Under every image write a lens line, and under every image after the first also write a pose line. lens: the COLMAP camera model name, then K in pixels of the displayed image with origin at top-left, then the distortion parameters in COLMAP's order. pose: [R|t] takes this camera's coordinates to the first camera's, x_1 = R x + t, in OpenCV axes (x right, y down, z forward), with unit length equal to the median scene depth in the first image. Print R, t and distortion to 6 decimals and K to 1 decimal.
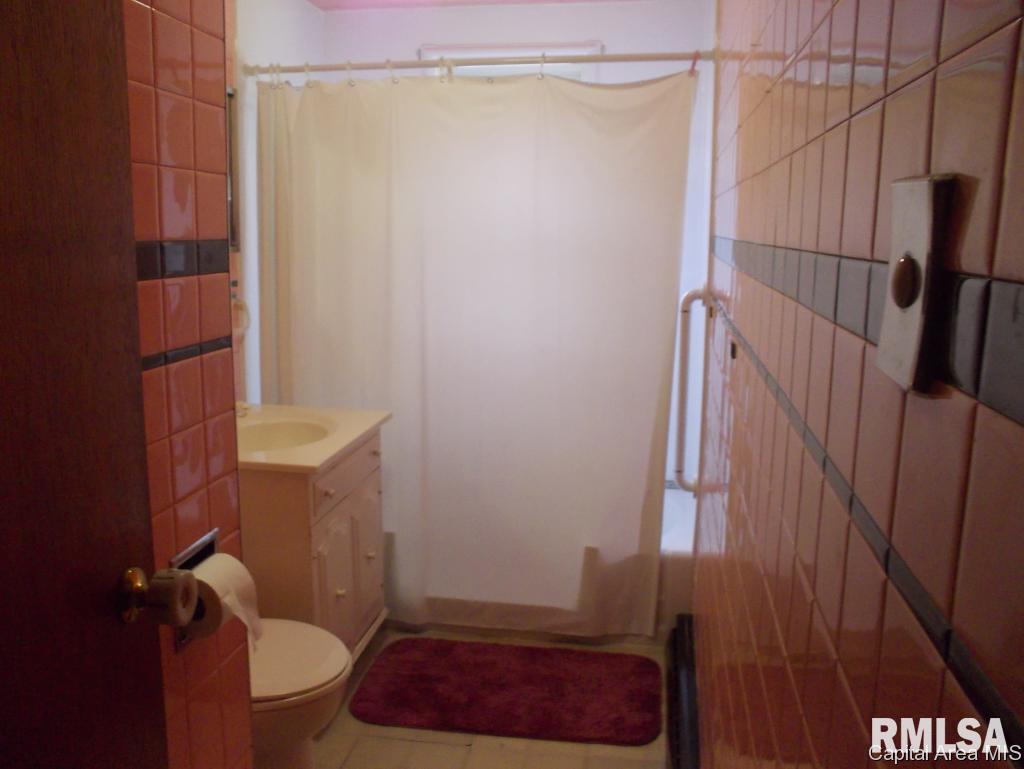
lens RADIAL K [[880.6, 0, 509.0], [0, 880.6, 388.8], [0, 0, 1]] dist [-0.153791, 0.184349]
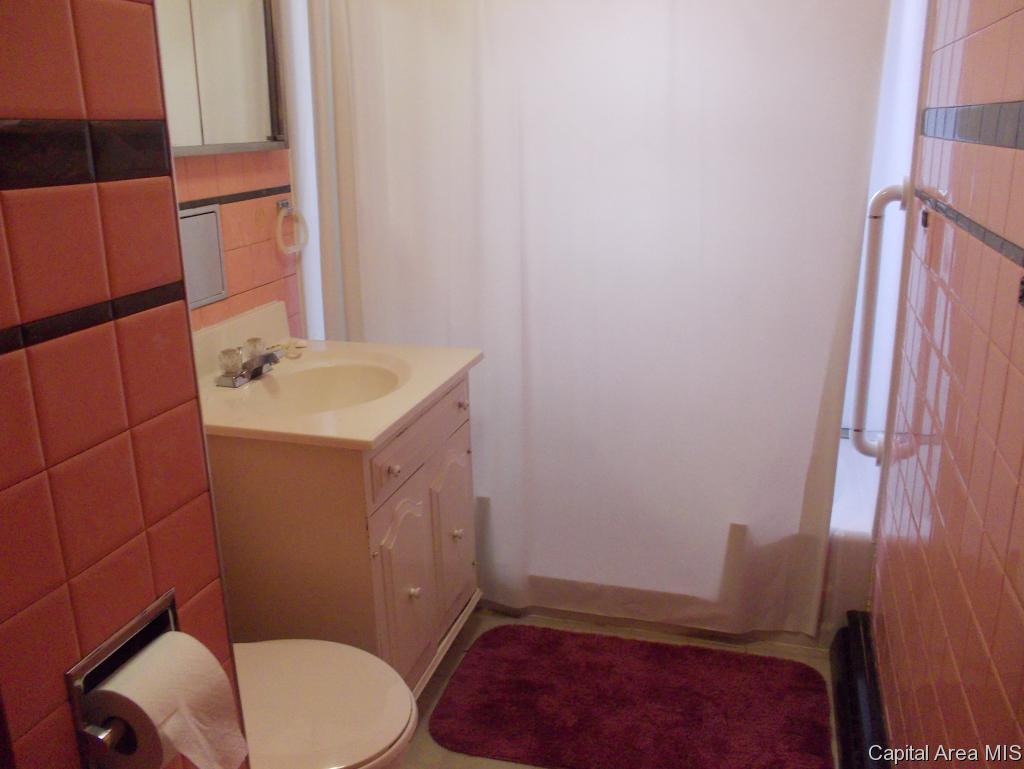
lens RADIAL K [[880.6, 0, 509.9], [0, 880.6, 381.3], [0, 0, 1]] dist [-0.153791, 0.184349]
pose [[0.991102, 0.007748, -0.132875, -0.006125], [0.006354, 0.994412, 0.105378, -0.029592], [0.132949, -0.105284, 0.985515, 0.235355]]
